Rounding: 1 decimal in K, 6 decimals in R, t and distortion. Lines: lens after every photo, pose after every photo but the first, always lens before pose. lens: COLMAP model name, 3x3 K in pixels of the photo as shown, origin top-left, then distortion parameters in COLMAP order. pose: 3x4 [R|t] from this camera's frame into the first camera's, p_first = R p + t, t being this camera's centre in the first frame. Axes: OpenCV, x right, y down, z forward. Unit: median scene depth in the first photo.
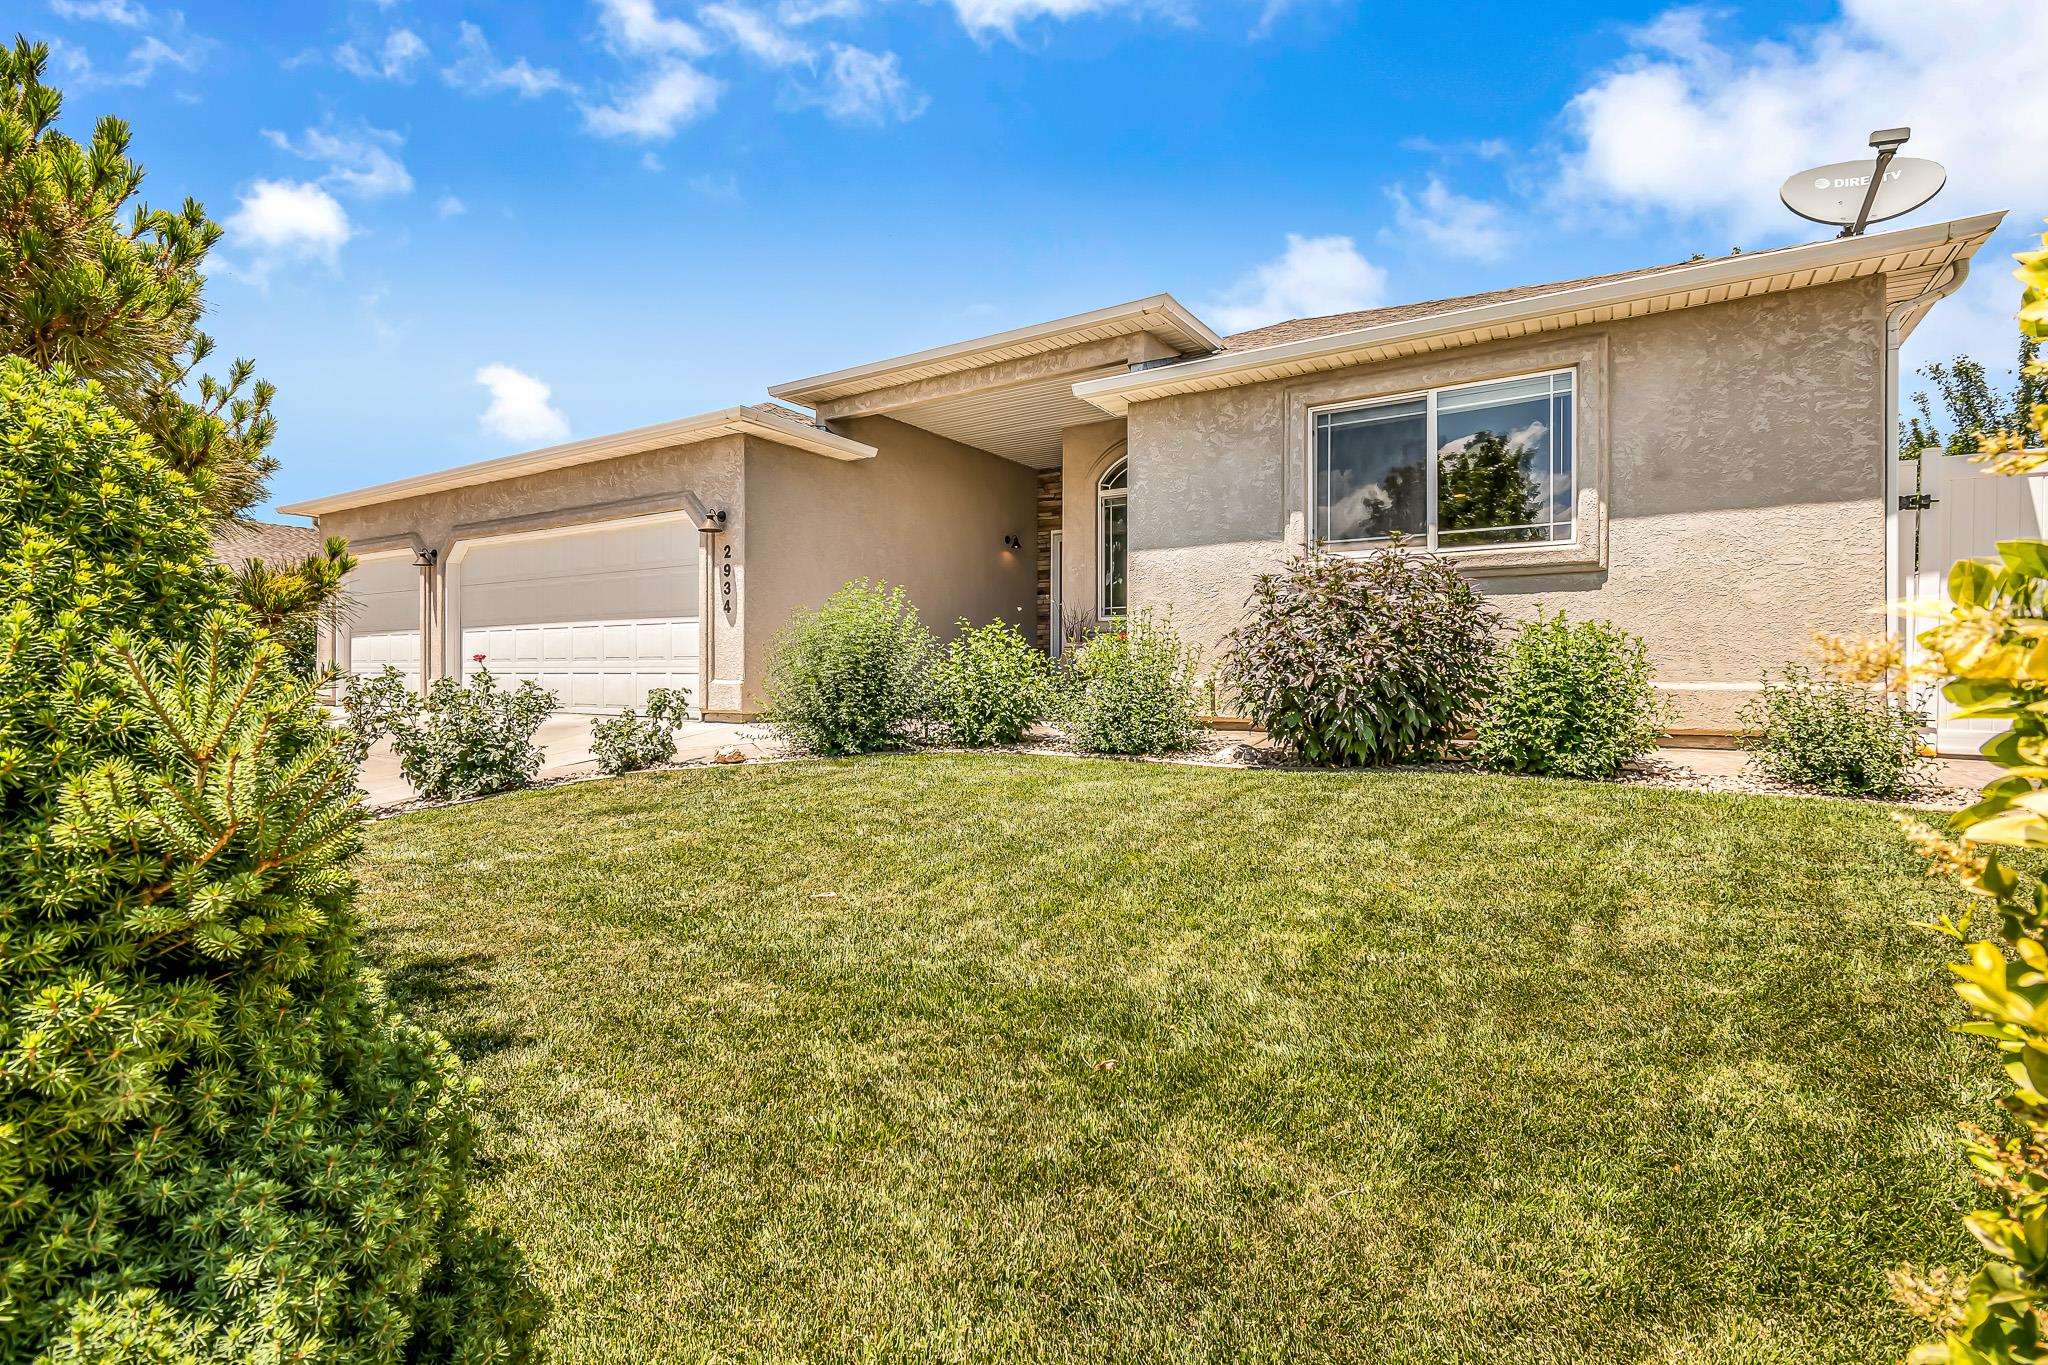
lens RADIAL K [[918.7, 0, 1019.3], [0, 918.7, 688.3], [0, 0, 1]] dist [0.001797, -0.001103]
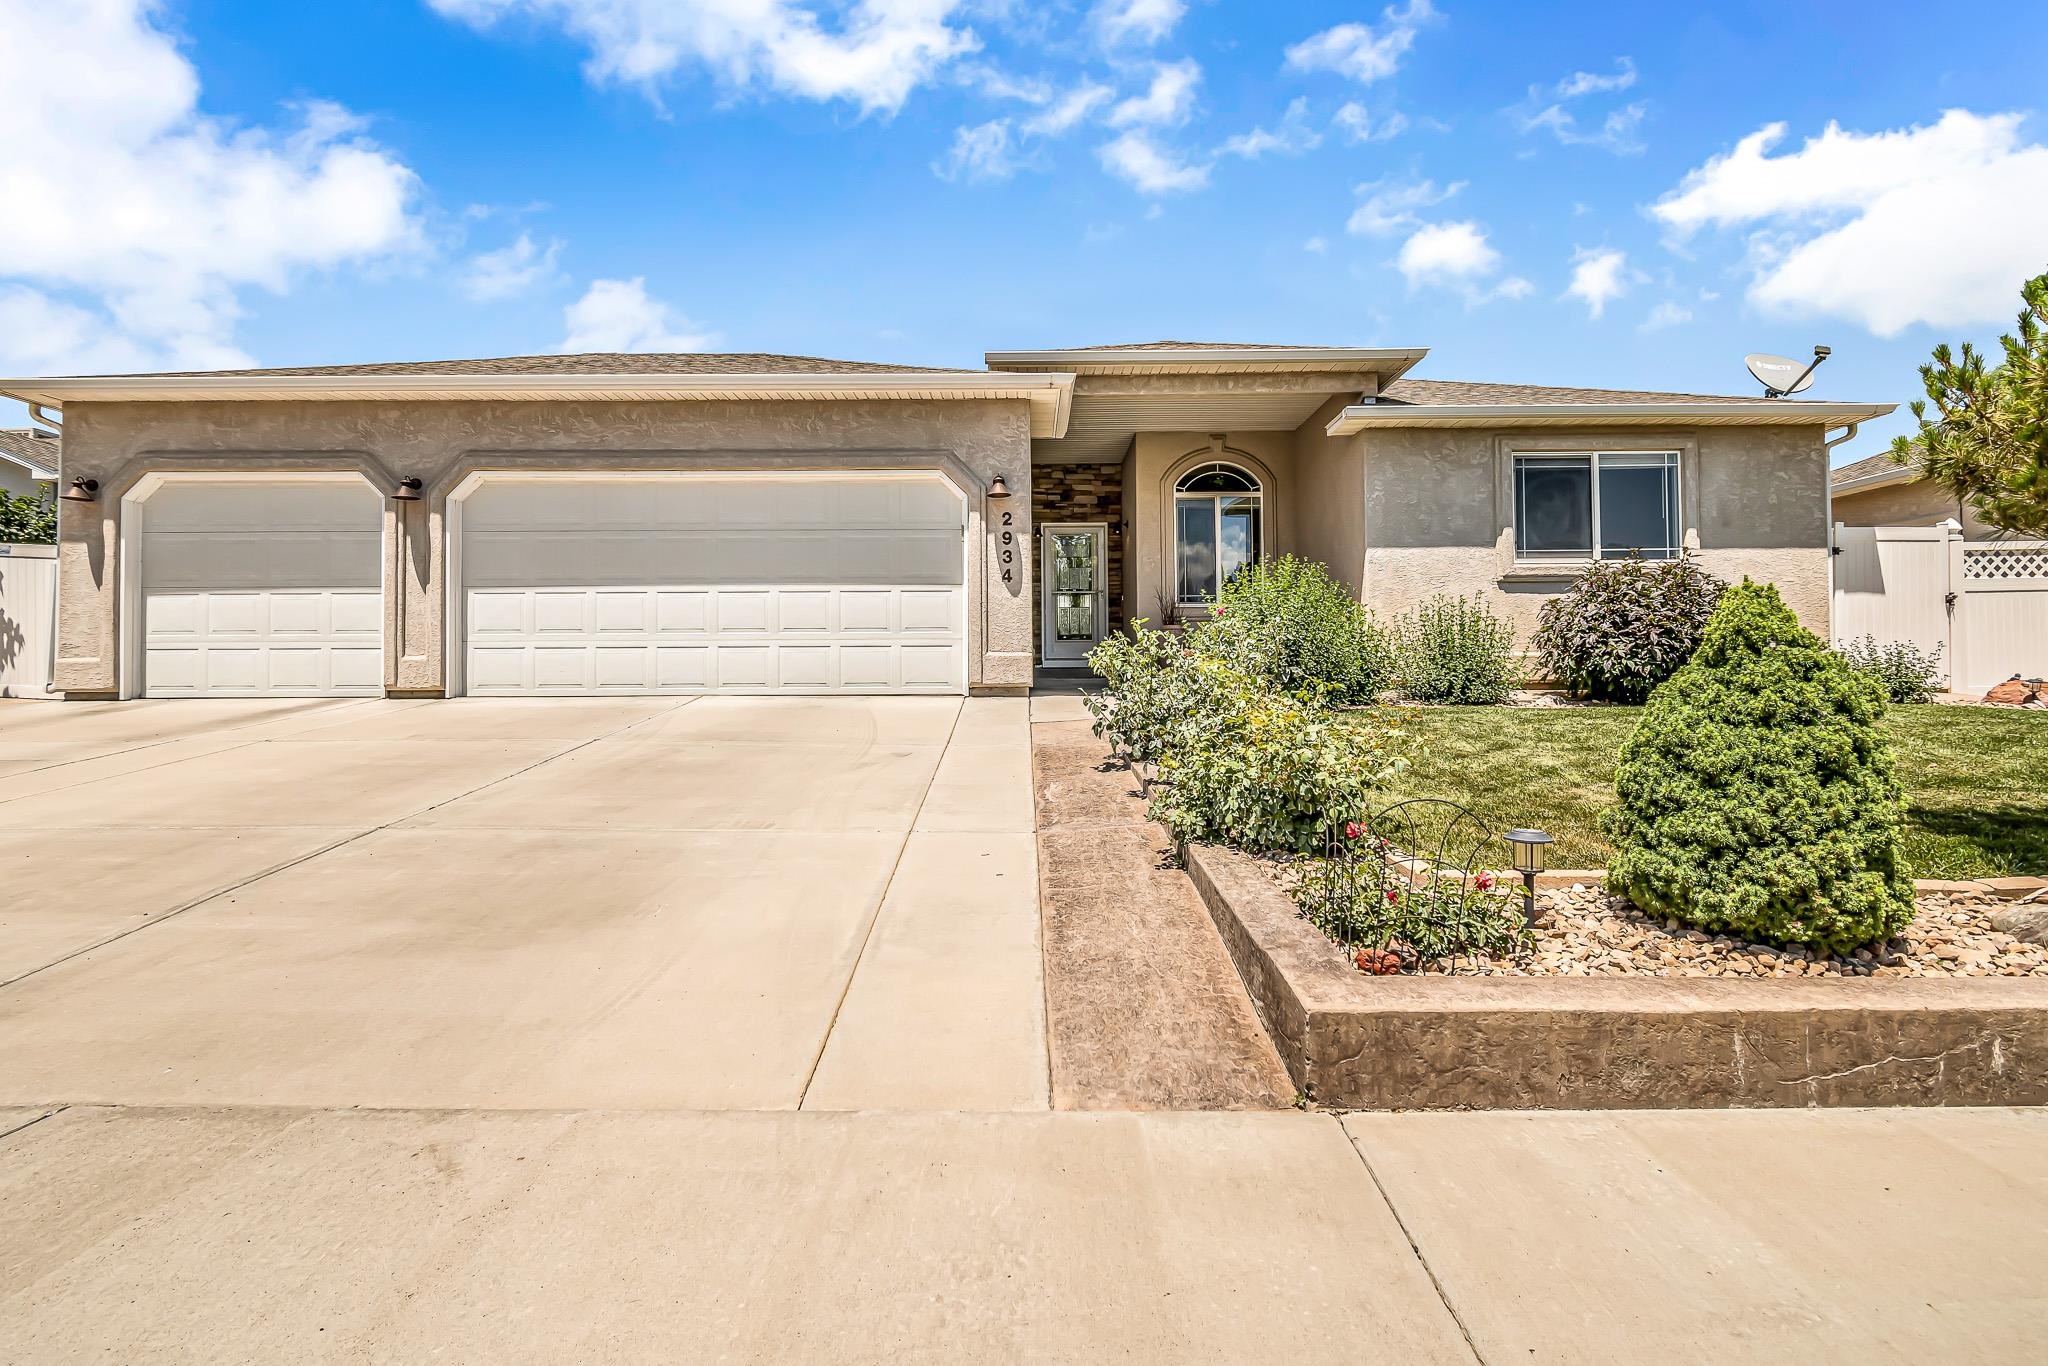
lens RADIAL K [[918.7, 0, 1019.3], [0, 918.7, 688.8], [0, 0, 1]] dist [0.001797, -0.001103]
pose [[0.852815, -0.010436, 0.522109, -1.008902], [0.013720, 0.999903, -0.002425, 0.040729], [-0.522033, 0.009231, 0.852875, 0.209176]]
